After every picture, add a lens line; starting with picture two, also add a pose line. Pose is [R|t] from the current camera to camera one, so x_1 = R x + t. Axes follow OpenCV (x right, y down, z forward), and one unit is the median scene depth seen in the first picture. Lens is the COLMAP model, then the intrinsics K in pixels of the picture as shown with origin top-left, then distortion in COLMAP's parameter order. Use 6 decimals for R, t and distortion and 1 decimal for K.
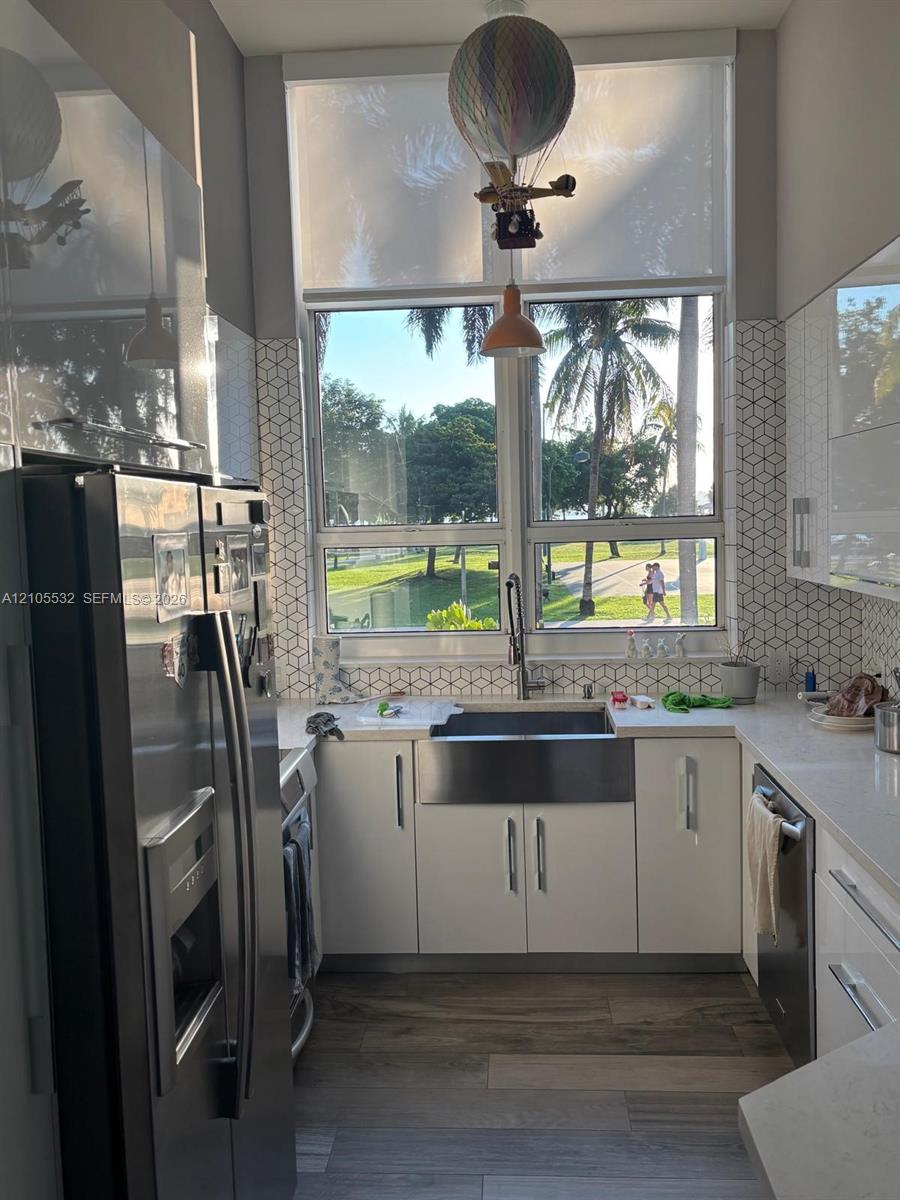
lens RADIAL K [[1041.2, 0, 450.0], [0, 1041.2, 600.0], [0, 0, 1]] dist [0.065501, -0.092103]
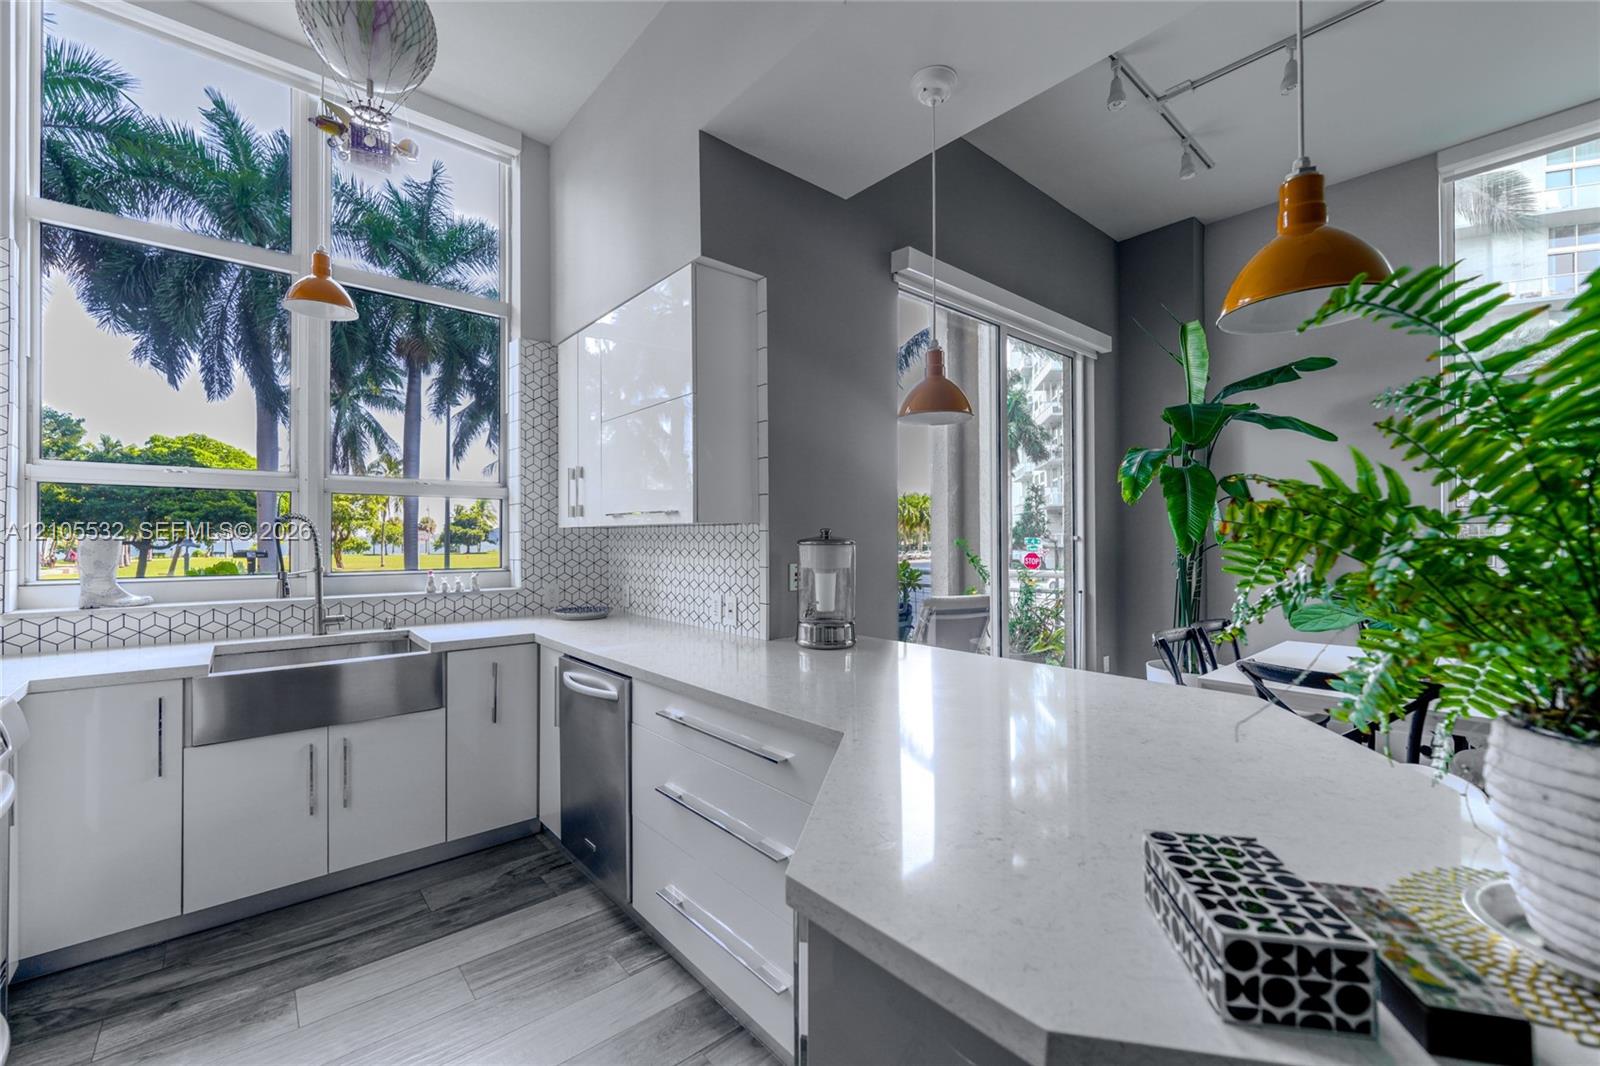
lens RADIAL K [[651.2, 0, 800.0], [0, 651.2, 533.0], [0, 0, 1]] dist [0.000776, -0.000064]
pose [[0.710830, 0.036105, 0.702437, -0.051361], [0.038962, 0.995127, -0.090576, 0.073454], [-0.702284, 0.091753, 0.705959, 0.180127]]
